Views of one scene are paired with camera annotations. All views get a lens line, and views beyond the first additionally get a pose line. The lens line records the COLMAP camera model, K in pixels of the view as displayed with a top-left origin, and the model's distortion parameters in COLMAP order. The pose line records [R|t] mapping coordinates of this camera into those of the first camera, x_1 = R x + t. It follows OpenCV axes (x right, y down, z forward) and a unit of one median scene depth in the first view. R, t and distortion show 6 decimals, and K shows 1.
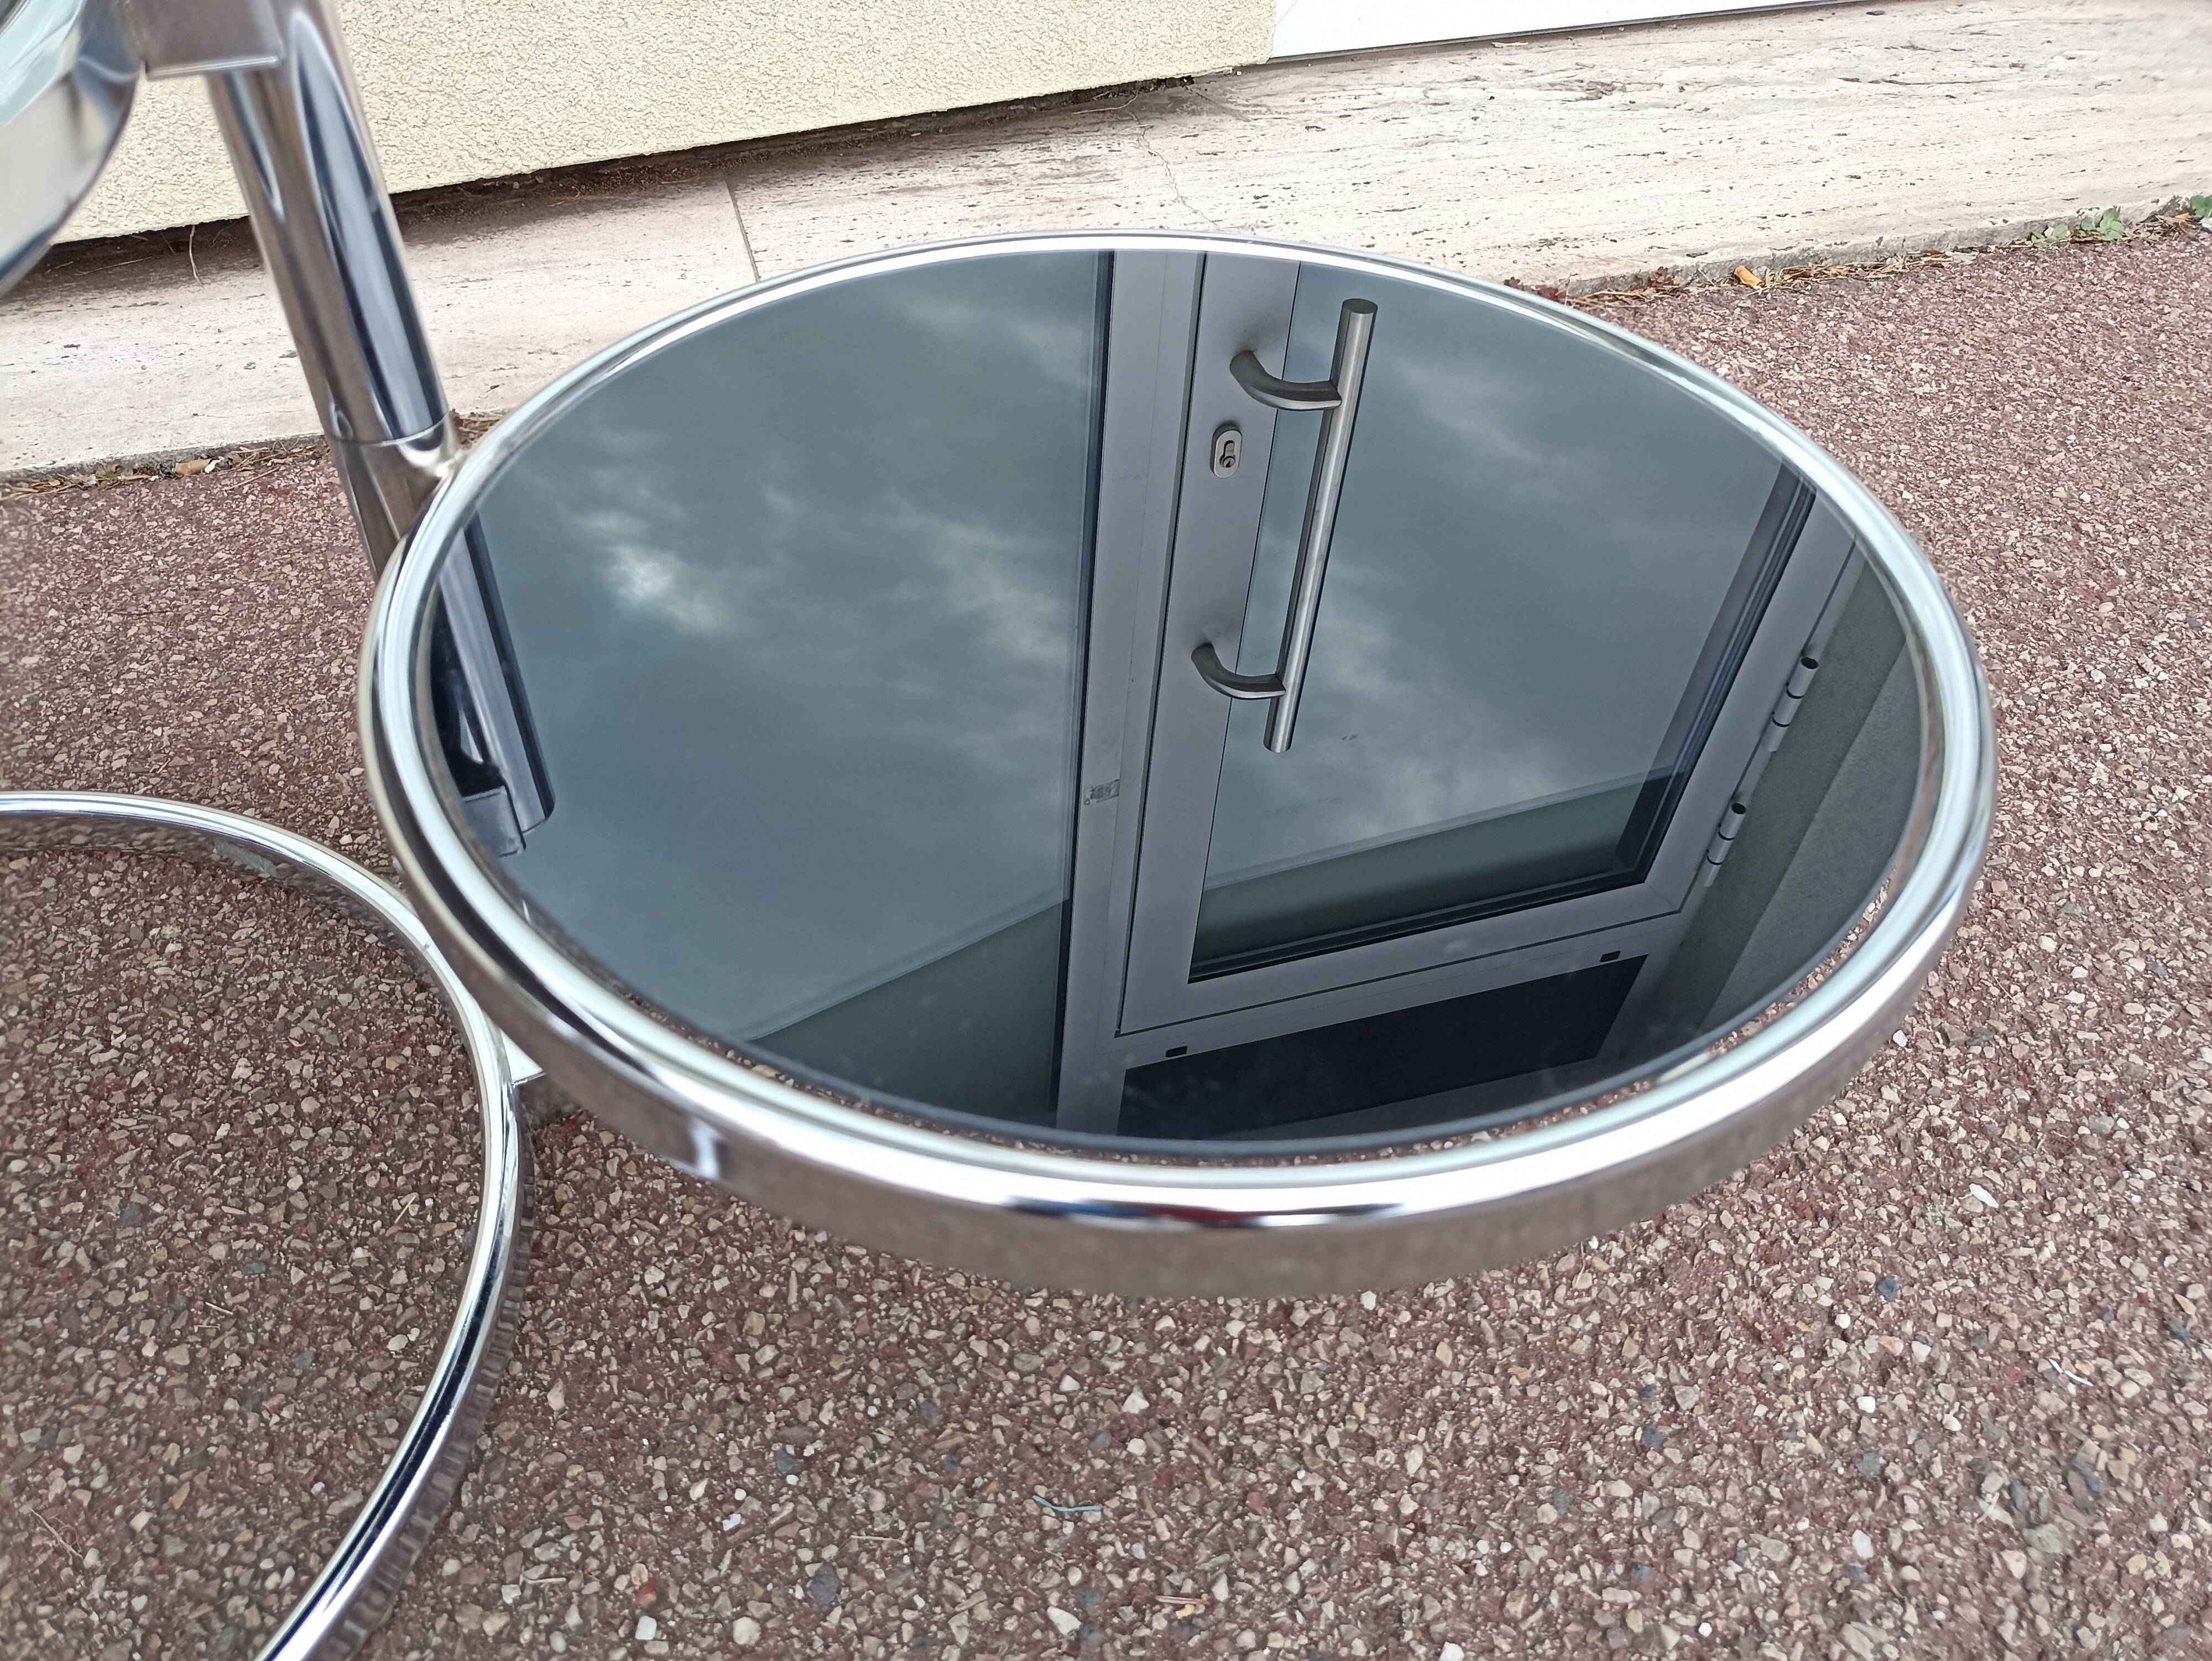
lens RADIAL K [[1616.7, 0, 1090.0], [0, 1616.7, 827.0], [0, 0, 1]] dist [0.015919, -0.008921]
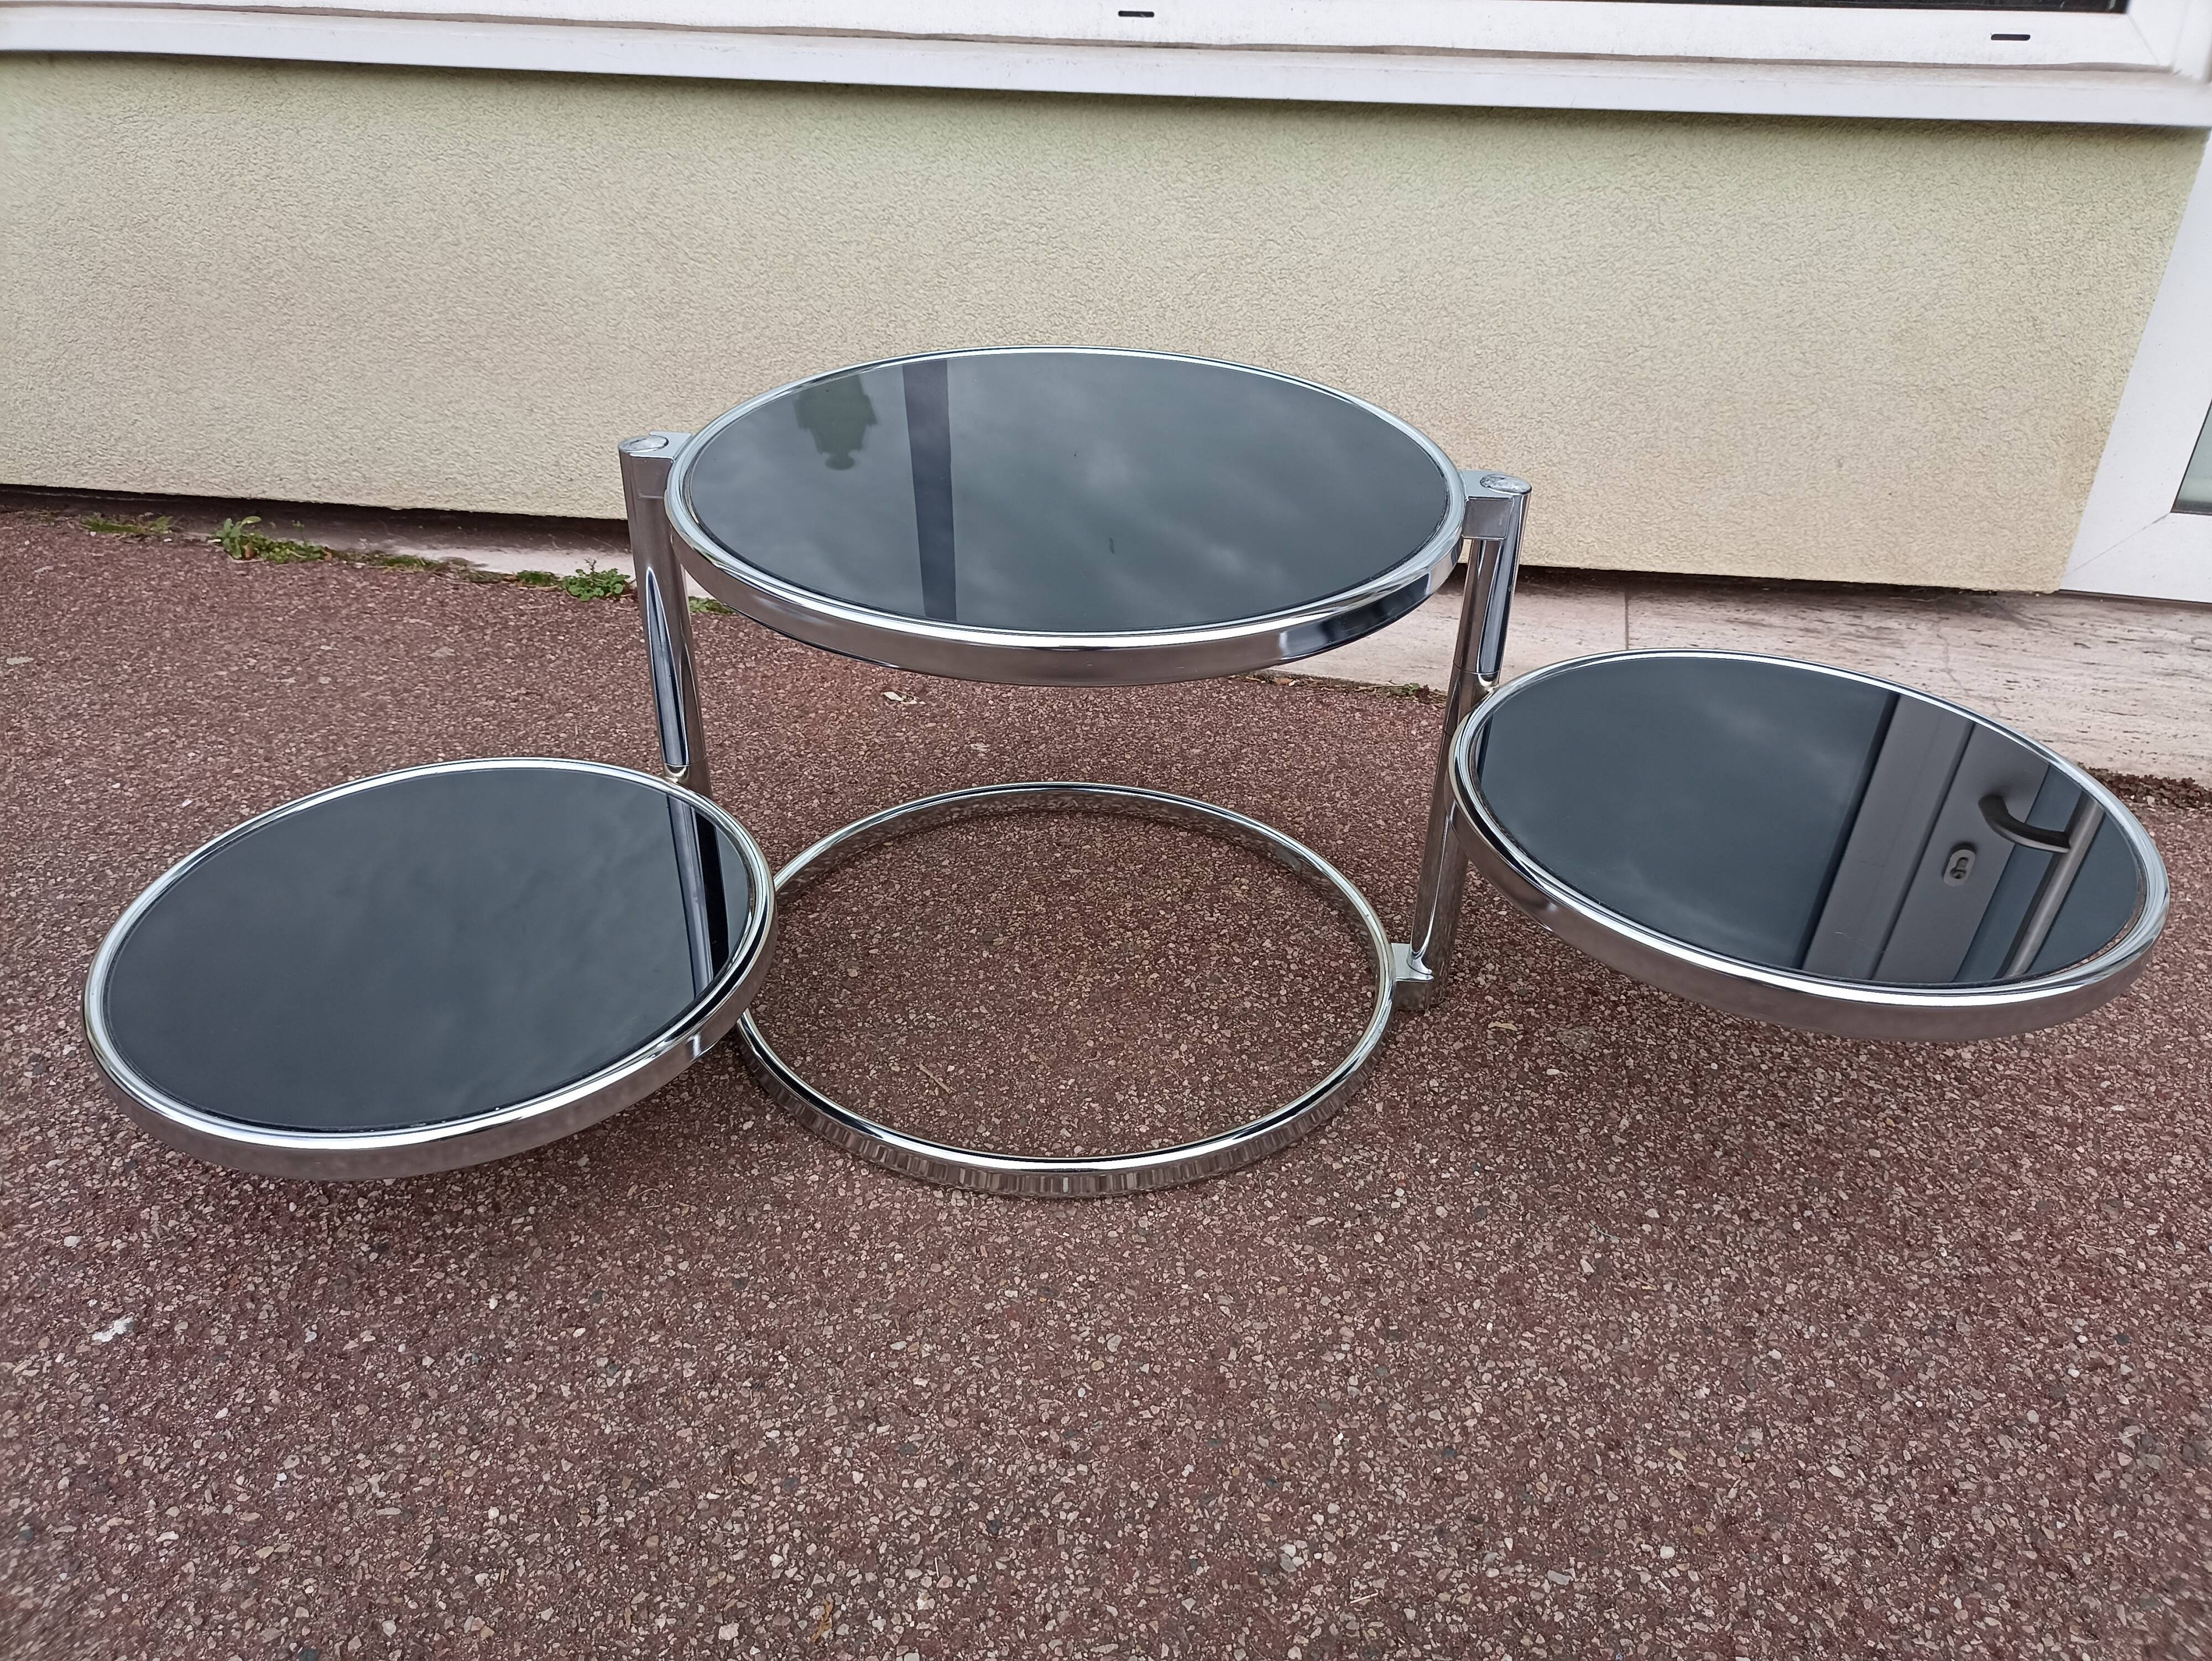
lens RADIAL K [[1616.7, 0, 1109.0], [0, 1616.7, 829.3], [0, 0, 1]] dist [0.015919, -0.008921]
pose [[0.858637, 0.267762, -0.437087, 0.187318], [-0.354343, 0.926219, -0.128683, 0.392918], [0.370382, 0.265371, 0.890166, -1.065593]]
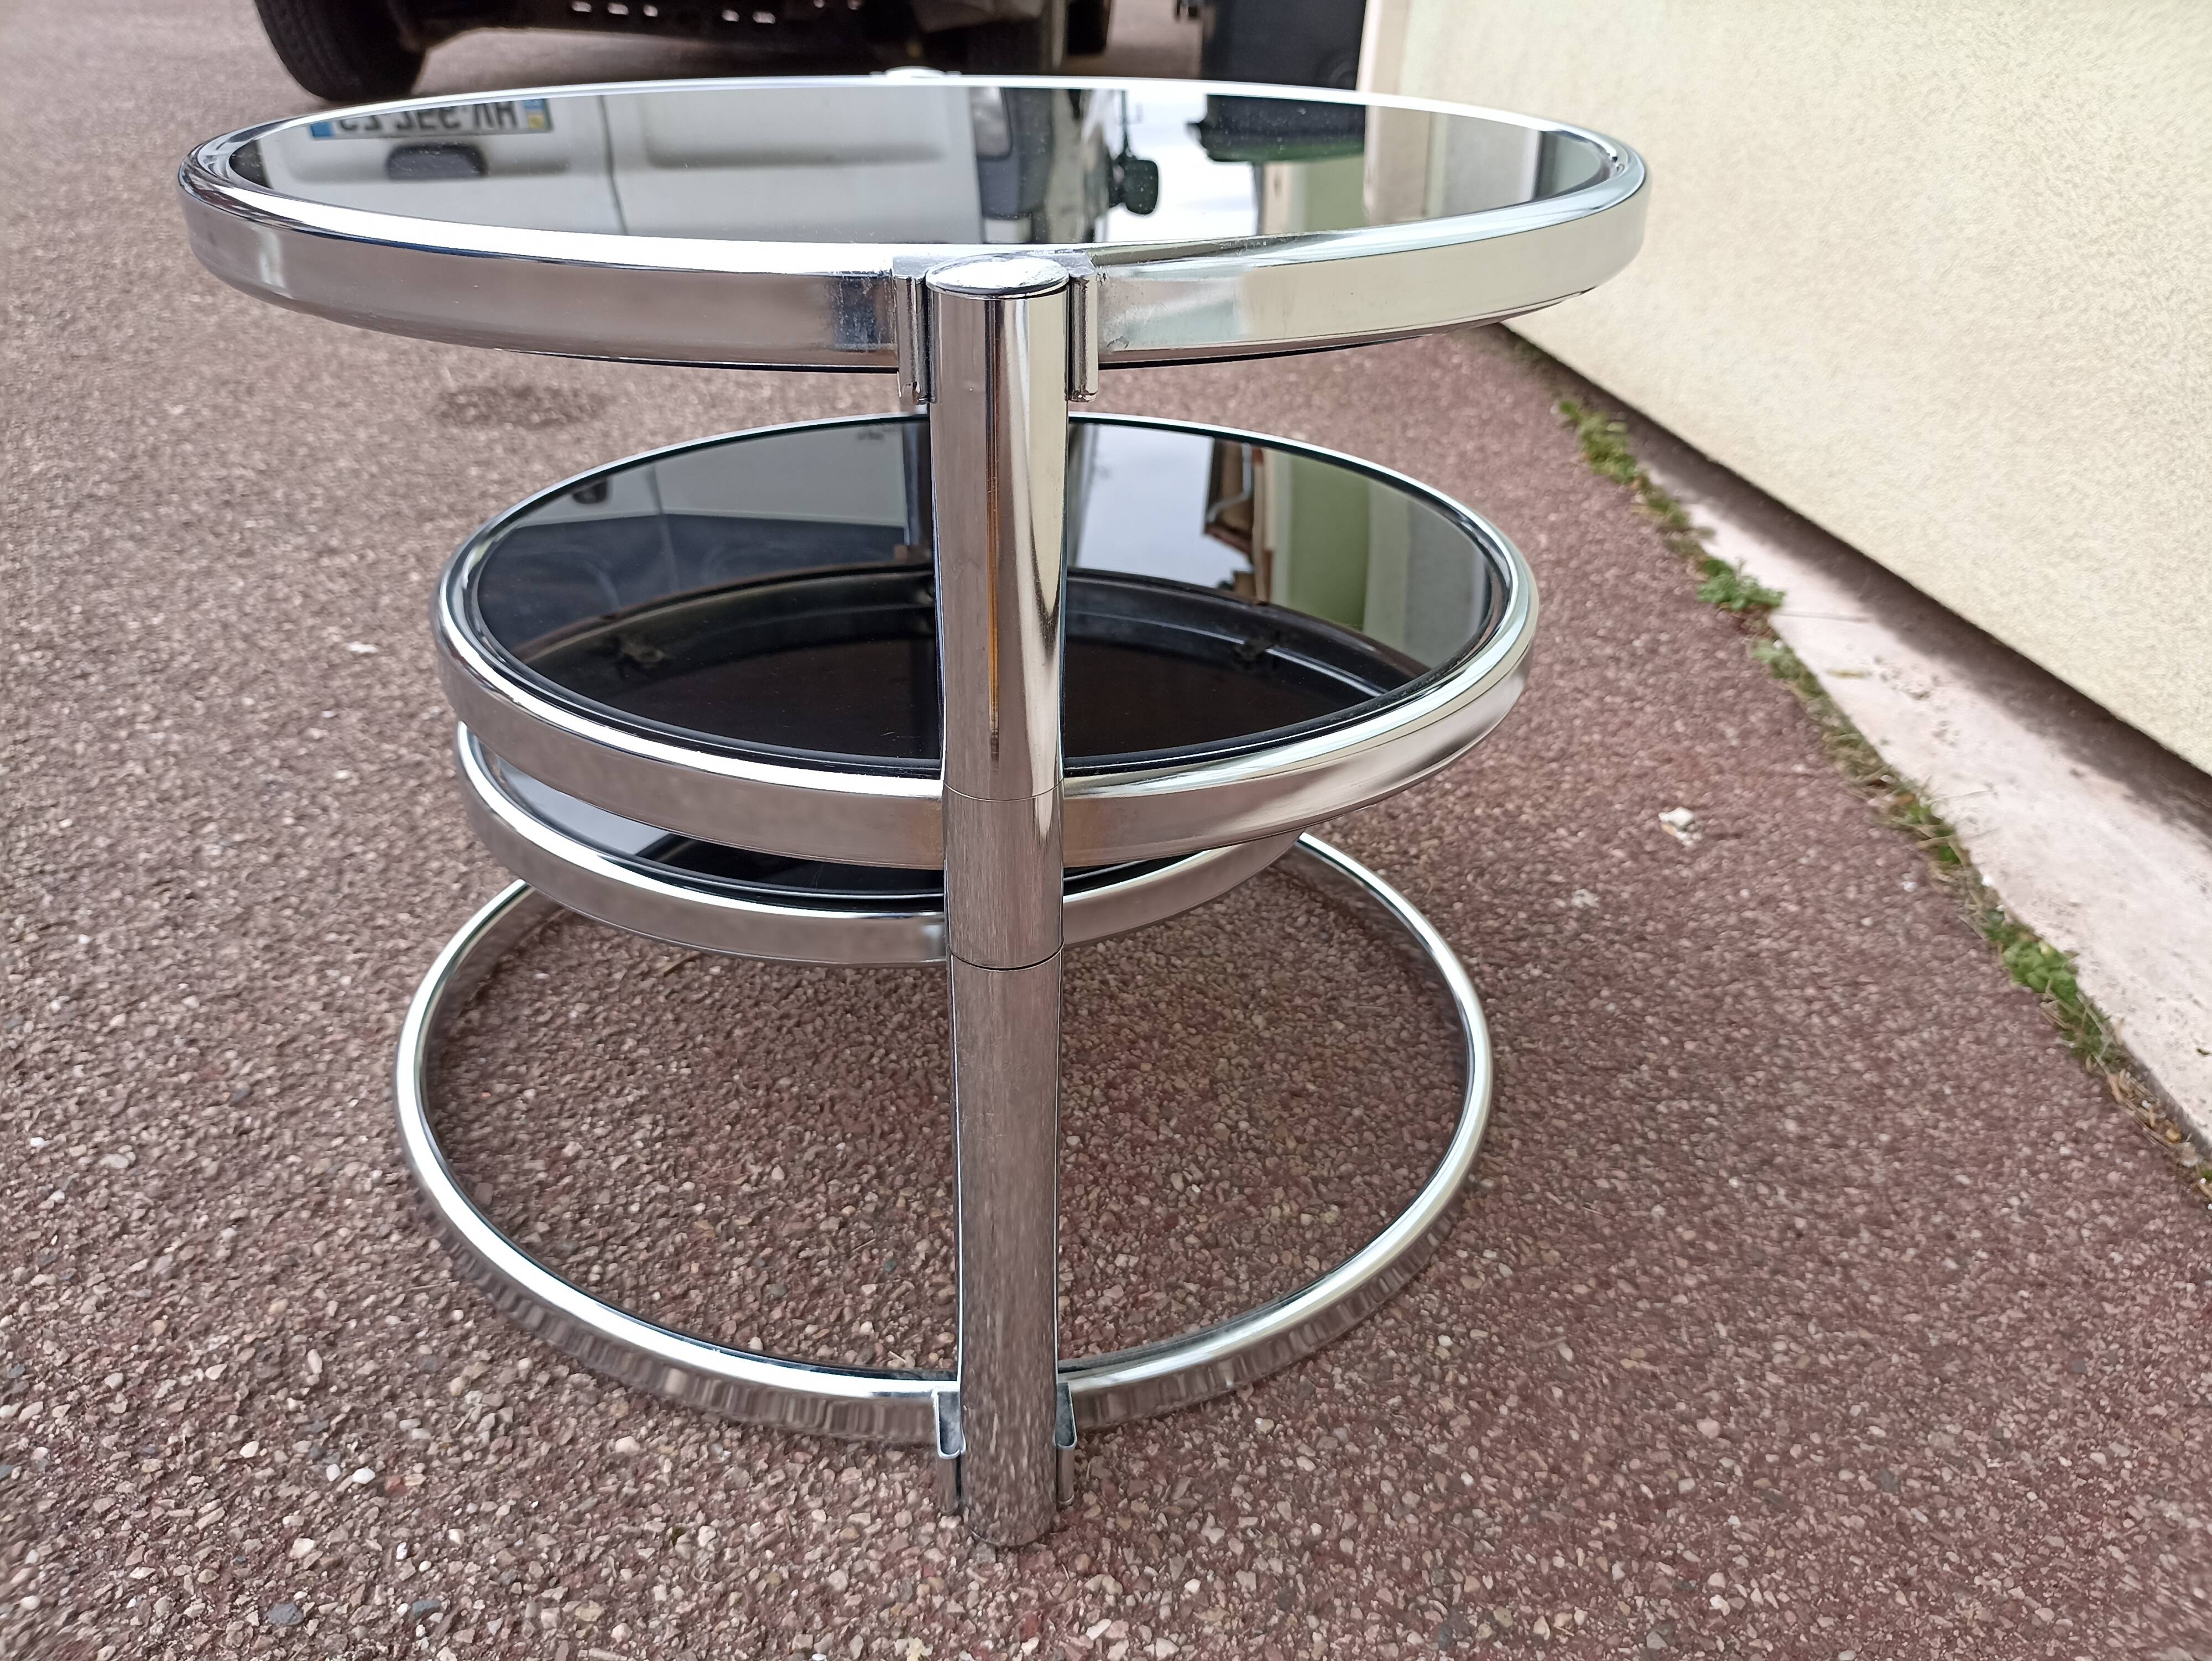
lens RADIAL K [[1704.7, 0, 1120.6], [0, 1704.7, 819.4], [0, 0, 1]] dist [-0.004281, 0.011998]
pose [[-0.325616, 0.402949, -0.855340, 0.337720], [-0.680725, 0.527925, 0.507847, -0.620548], [0.656192, 0.747614, 0.102397, 0.752681]]
